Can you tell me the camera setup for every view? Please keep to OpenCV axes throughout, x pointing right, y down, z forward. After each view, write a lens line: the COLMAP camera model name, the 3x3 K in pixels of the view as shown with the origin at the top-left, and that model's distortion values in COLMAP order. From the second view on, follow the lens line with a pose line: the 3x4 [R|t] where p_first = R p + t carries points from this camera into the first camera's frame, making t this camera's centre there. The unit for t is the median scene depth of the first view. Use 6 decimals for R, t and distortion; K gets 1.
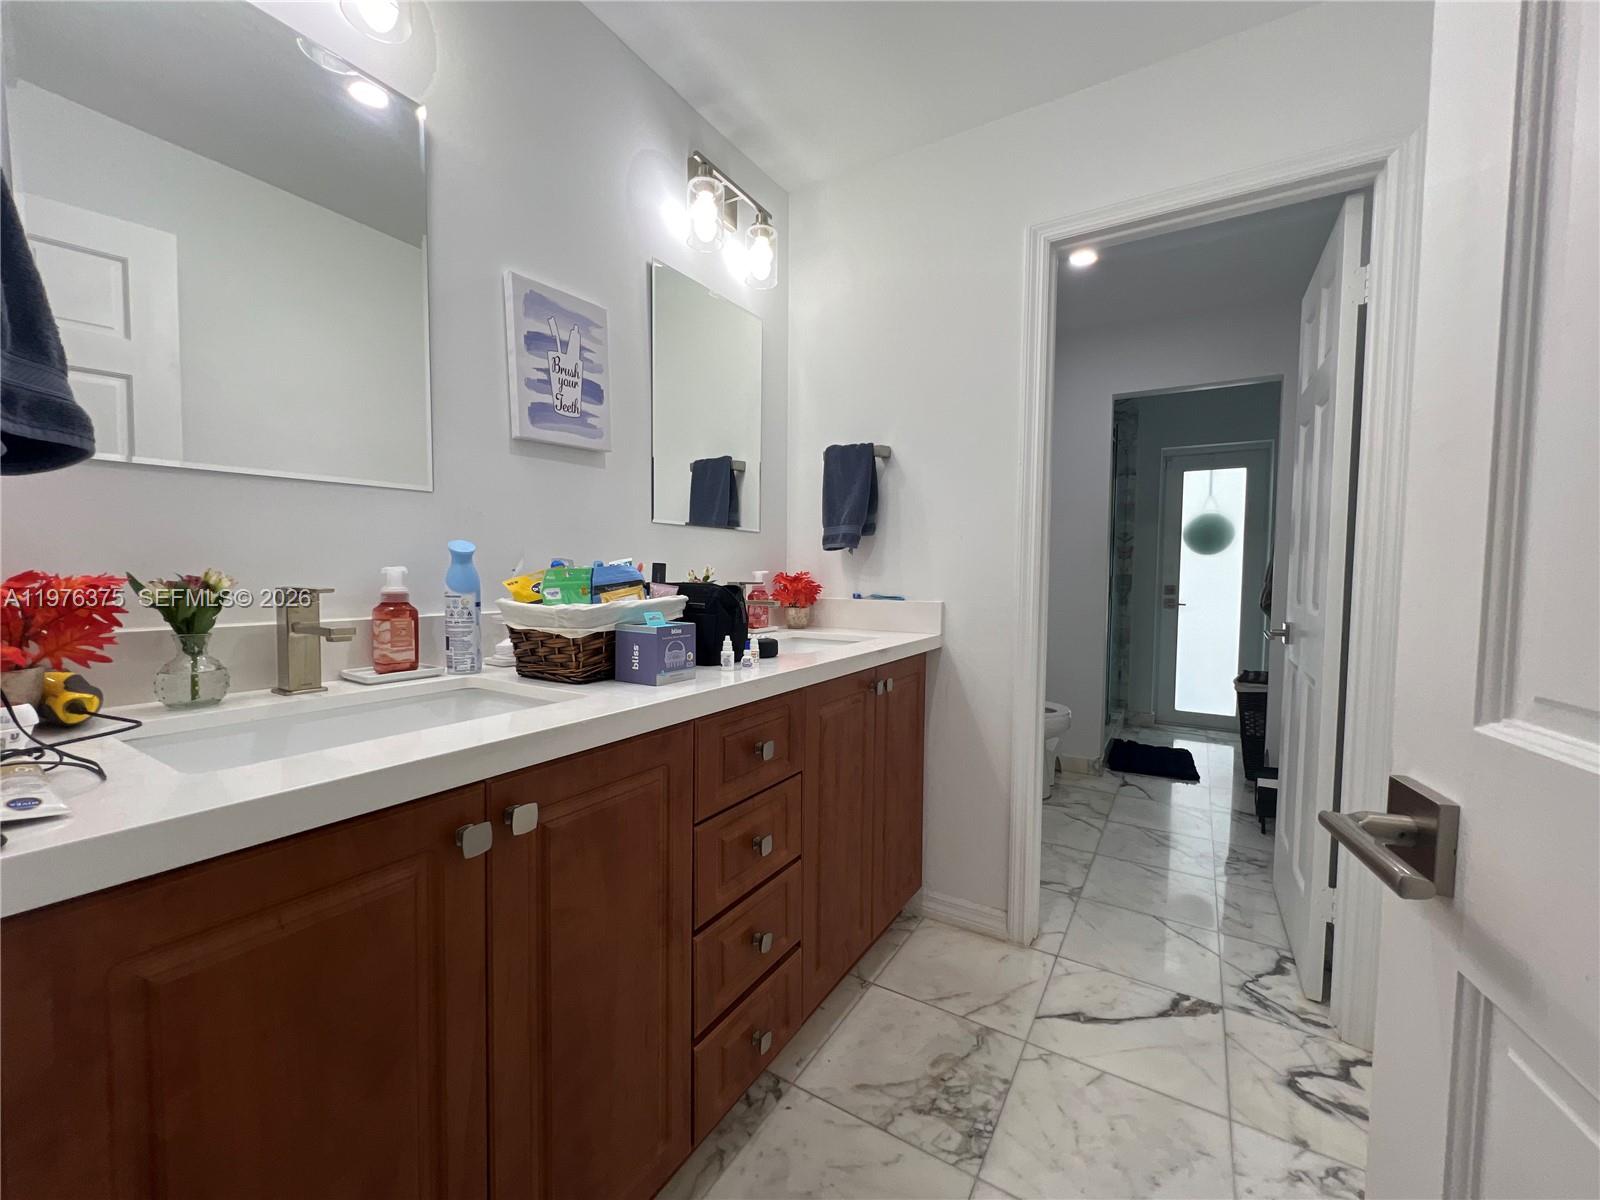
lens RADIAL K [[641.8, 0, 803.6], [0, 641.8, 599.1], [0, 0, 1]] dist [0.000596, 0.000601]
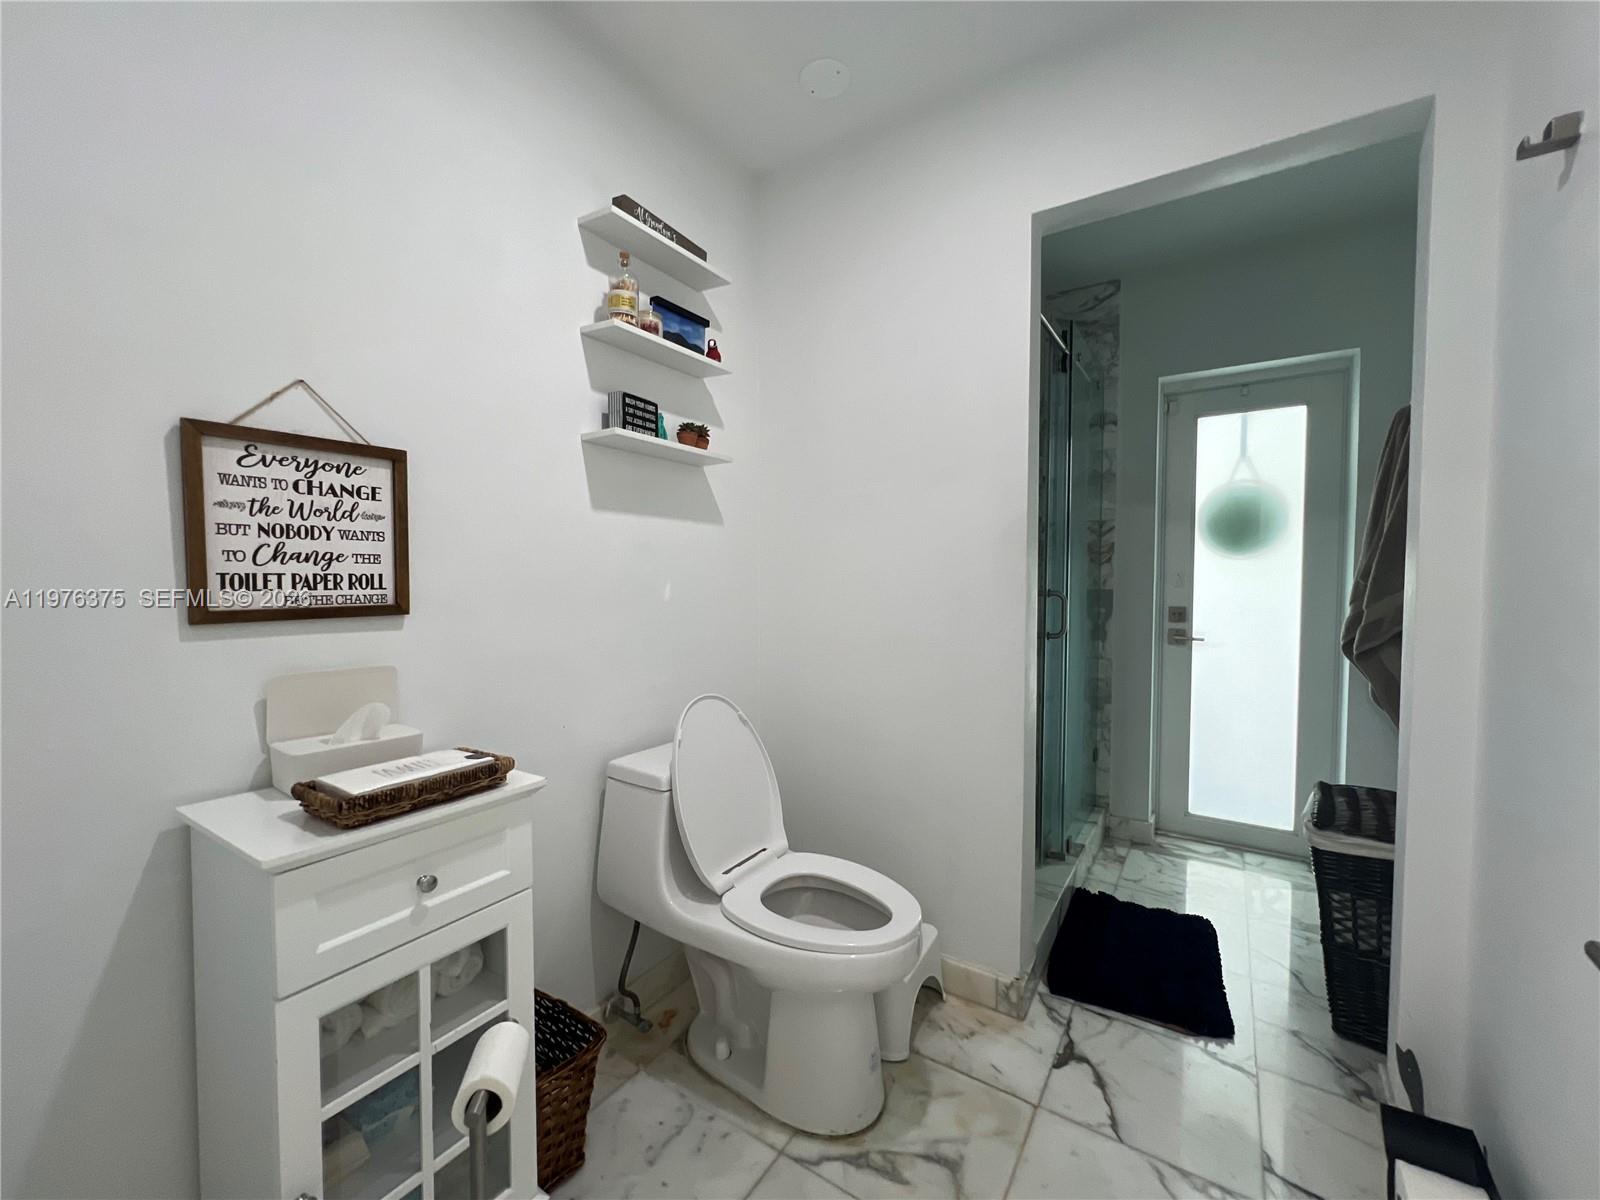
lens RADIAL K [[641.8, 0, 795.9], [0, 641.8, 607.6], [0, 0, 1]] dist [0.000596, 0.000601]
pose [[0.999213, -0.010635, -0.038220, 0.240004], [0.010336, 0.999914, -0.008010, -0.019506], [0.038302, 0.007609, 0.999237, 0.390543]]
